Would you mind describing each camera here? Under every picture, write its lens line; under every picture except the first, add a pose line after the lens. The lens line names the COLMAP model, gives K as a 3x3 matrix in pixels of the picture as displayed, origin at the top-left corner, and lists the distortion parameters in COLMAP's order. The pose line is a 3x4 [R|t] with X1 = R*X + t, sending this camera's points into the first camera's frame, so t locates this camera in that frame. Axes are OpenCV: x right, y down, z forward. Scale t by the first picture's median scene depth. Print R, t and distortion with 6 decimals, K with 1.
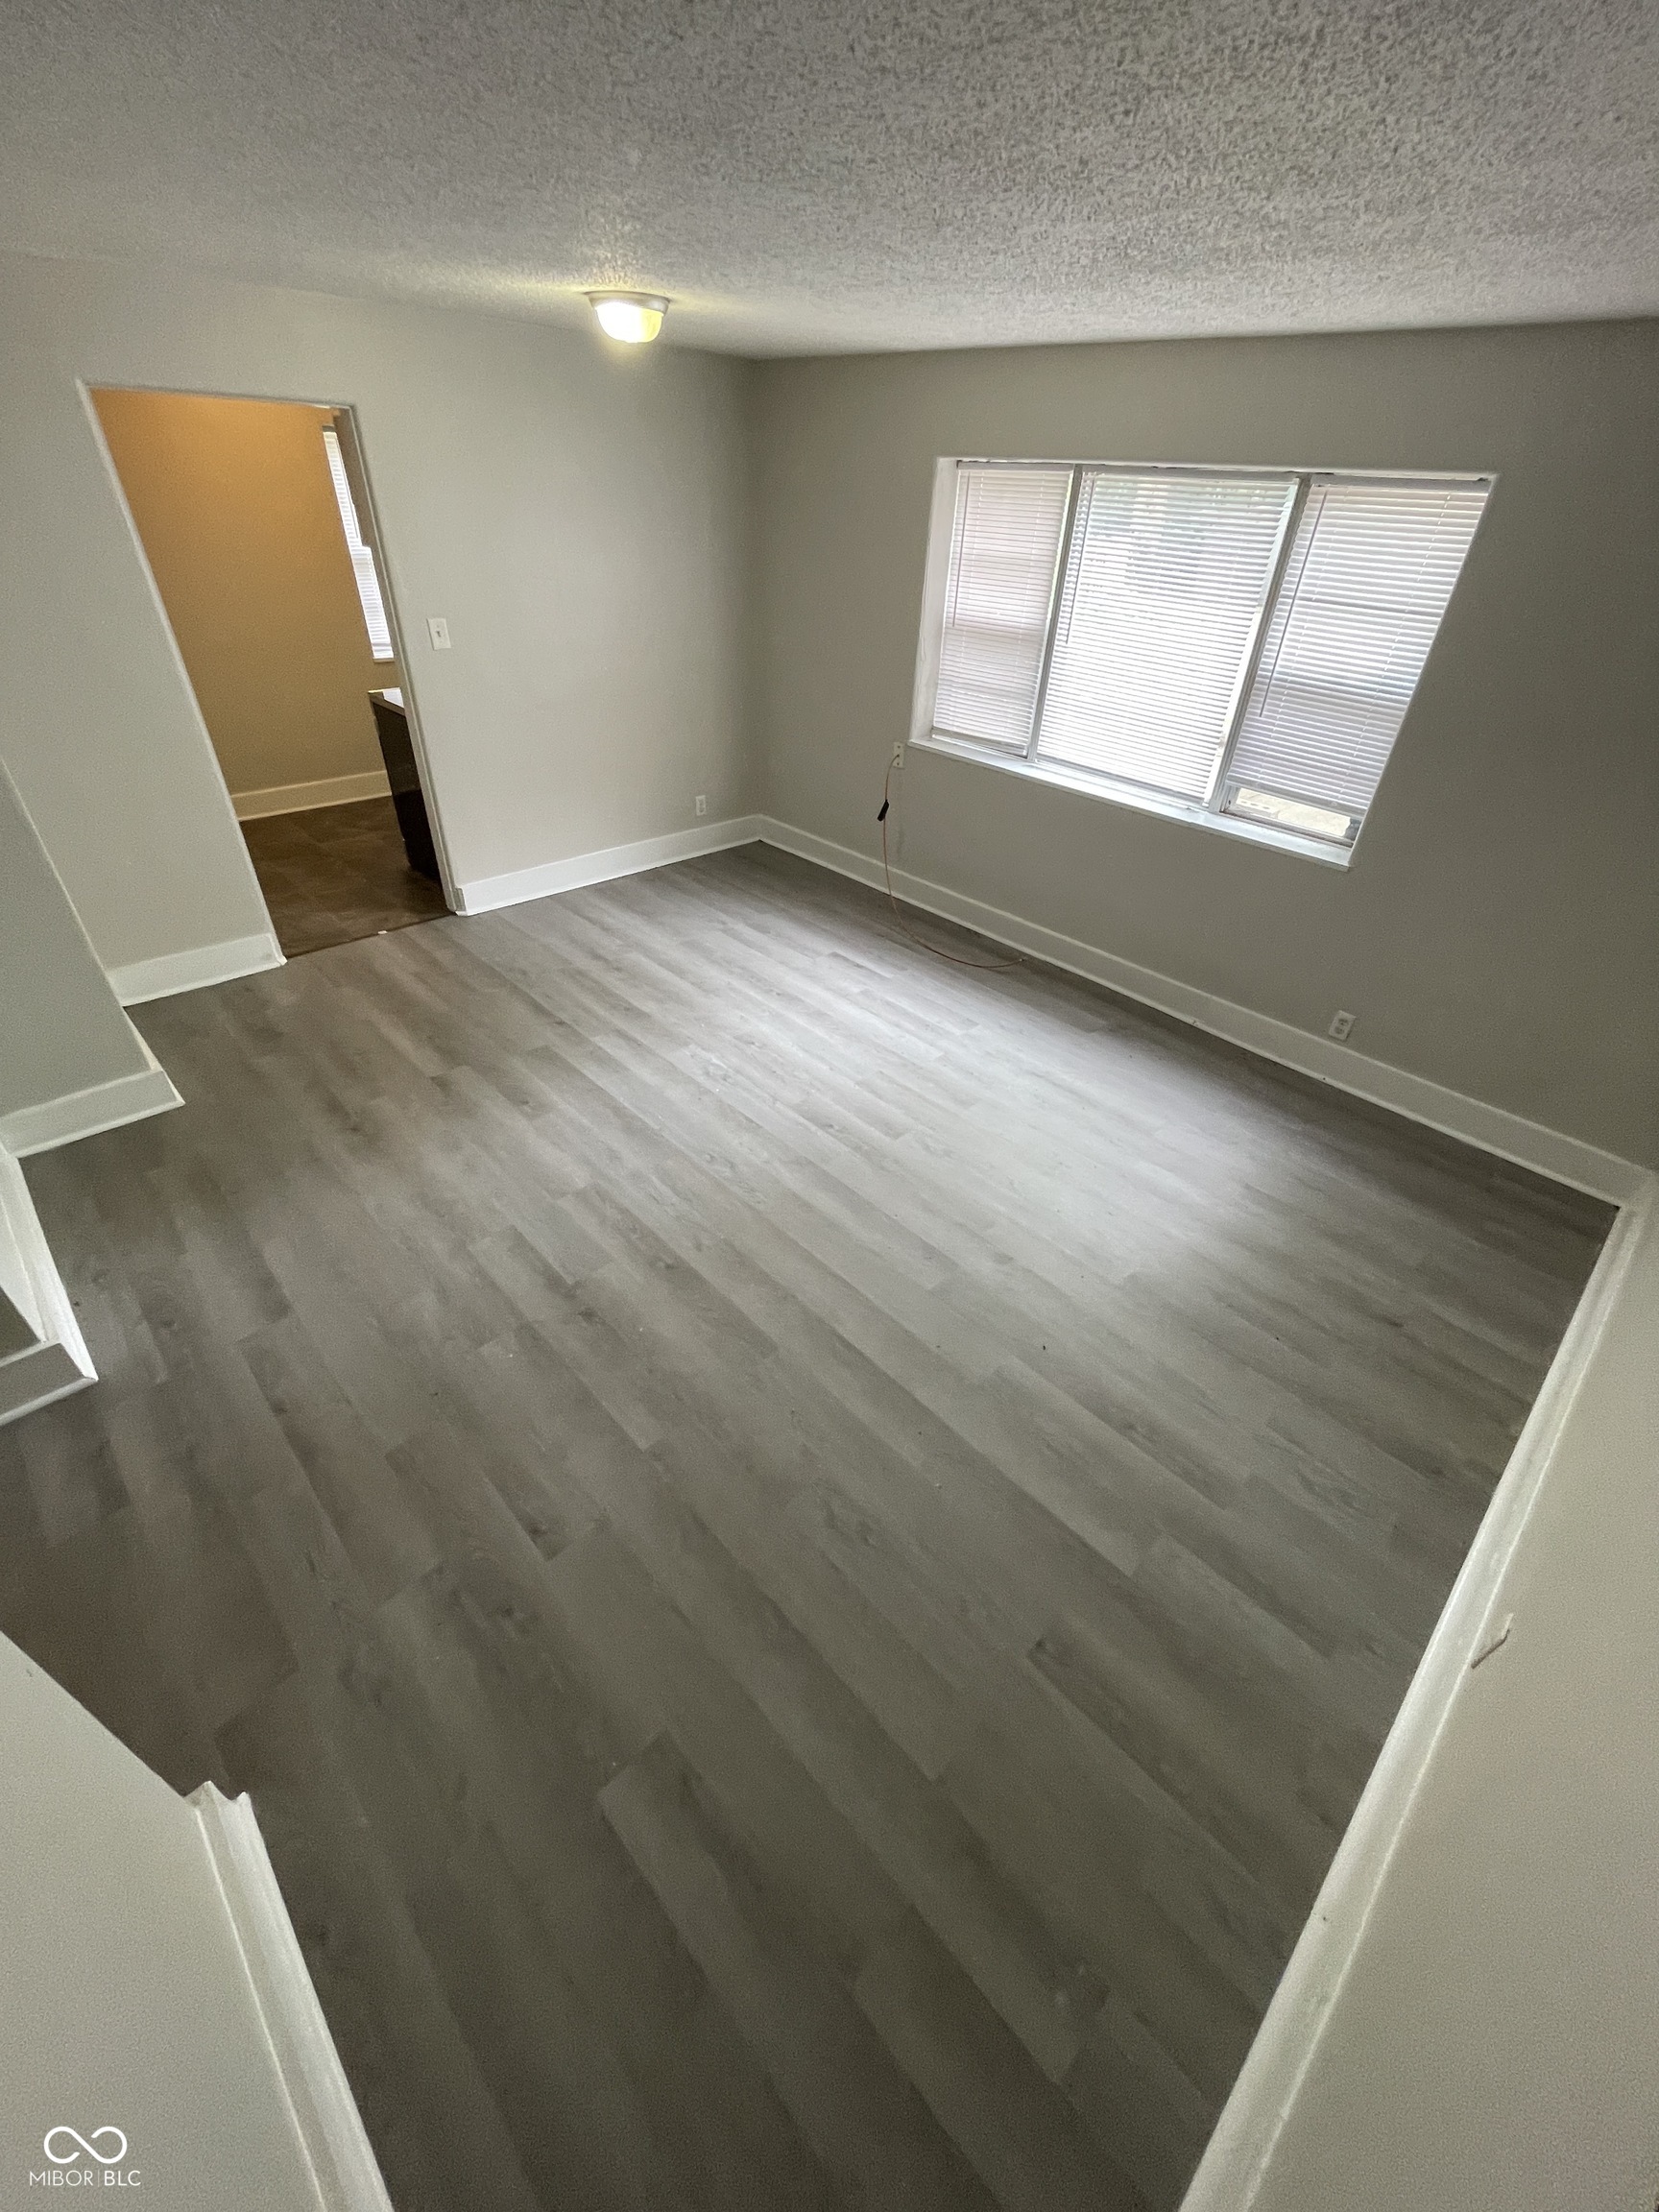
lens RADIAL K [[891.1, 0, 837.9], [0, 891.1, 1103.3], [0, 0, 1]] dist [-0.001465, -0.000086]
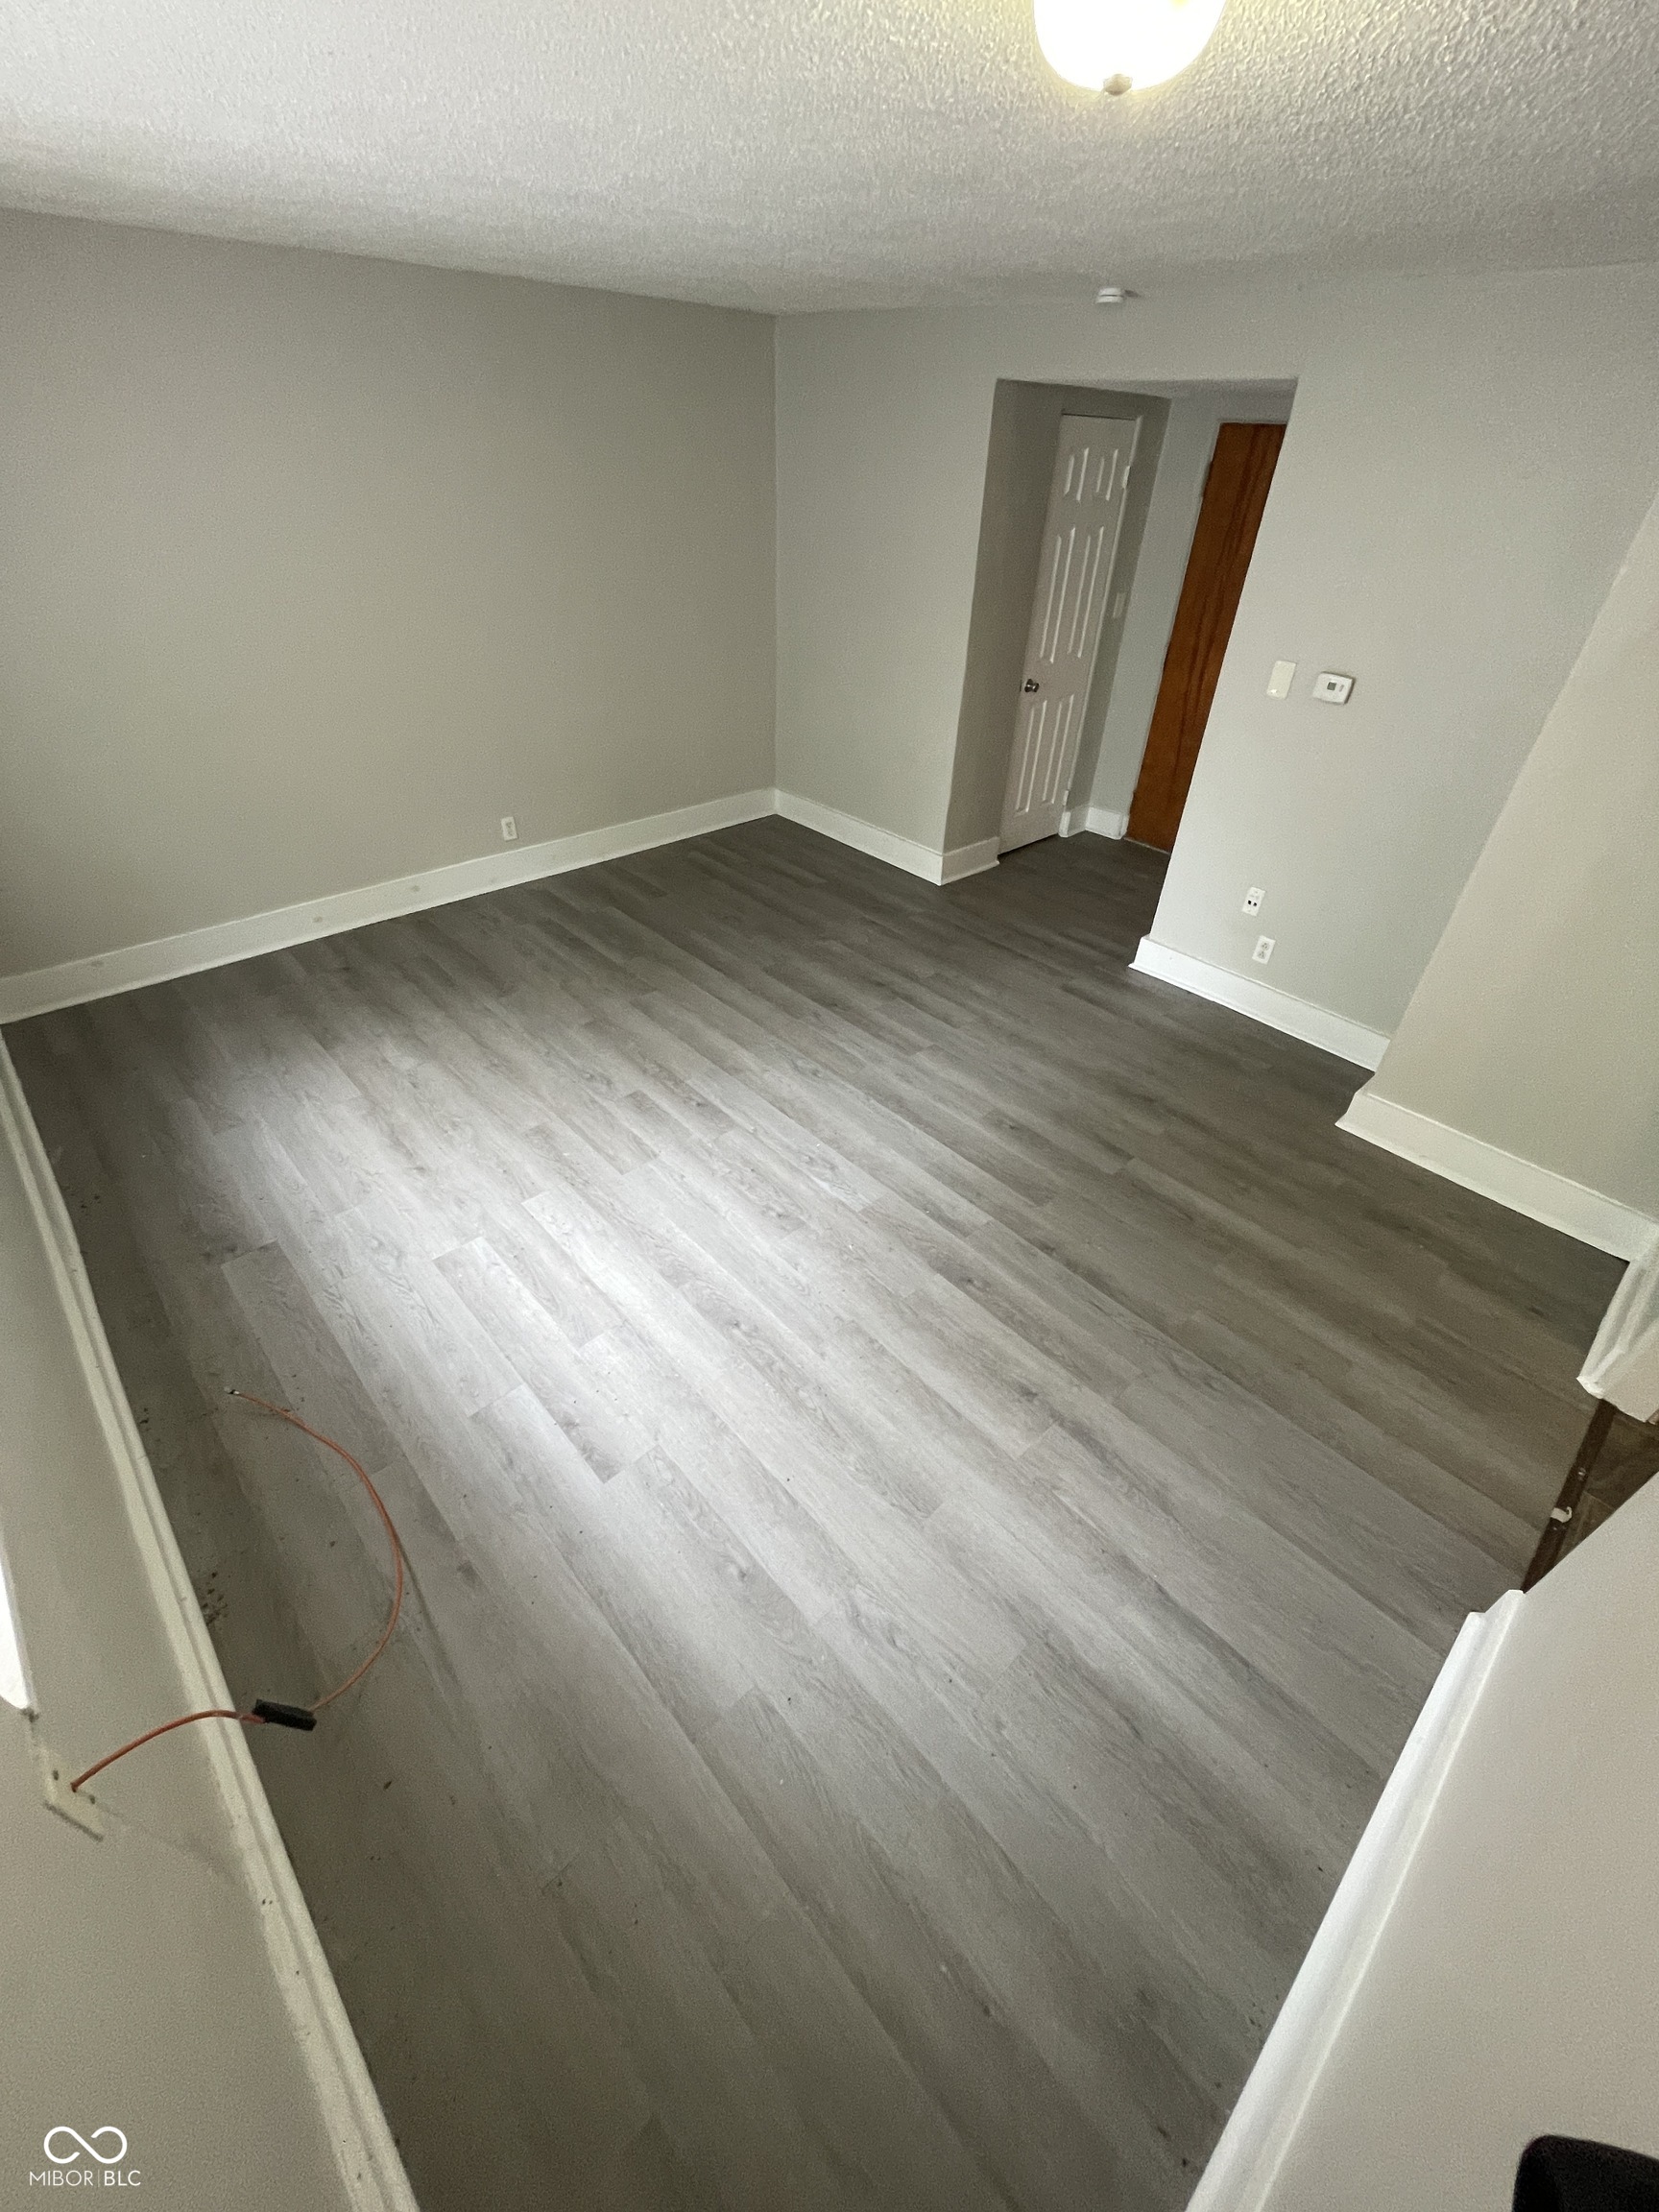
lens RADIAL K [[891.1, 0, 837.9], [0, 891.1, 1103.3], [0, 0, 1]] dist [-0.001465, -0.000086]
pose [[-0.996115, -0.080392, -0.035945, -0.120028], [-0.058537, 0.299529, 0.952290, -0.880154], [-0.065790, 0.950694, -0.303071, 1.230728]]
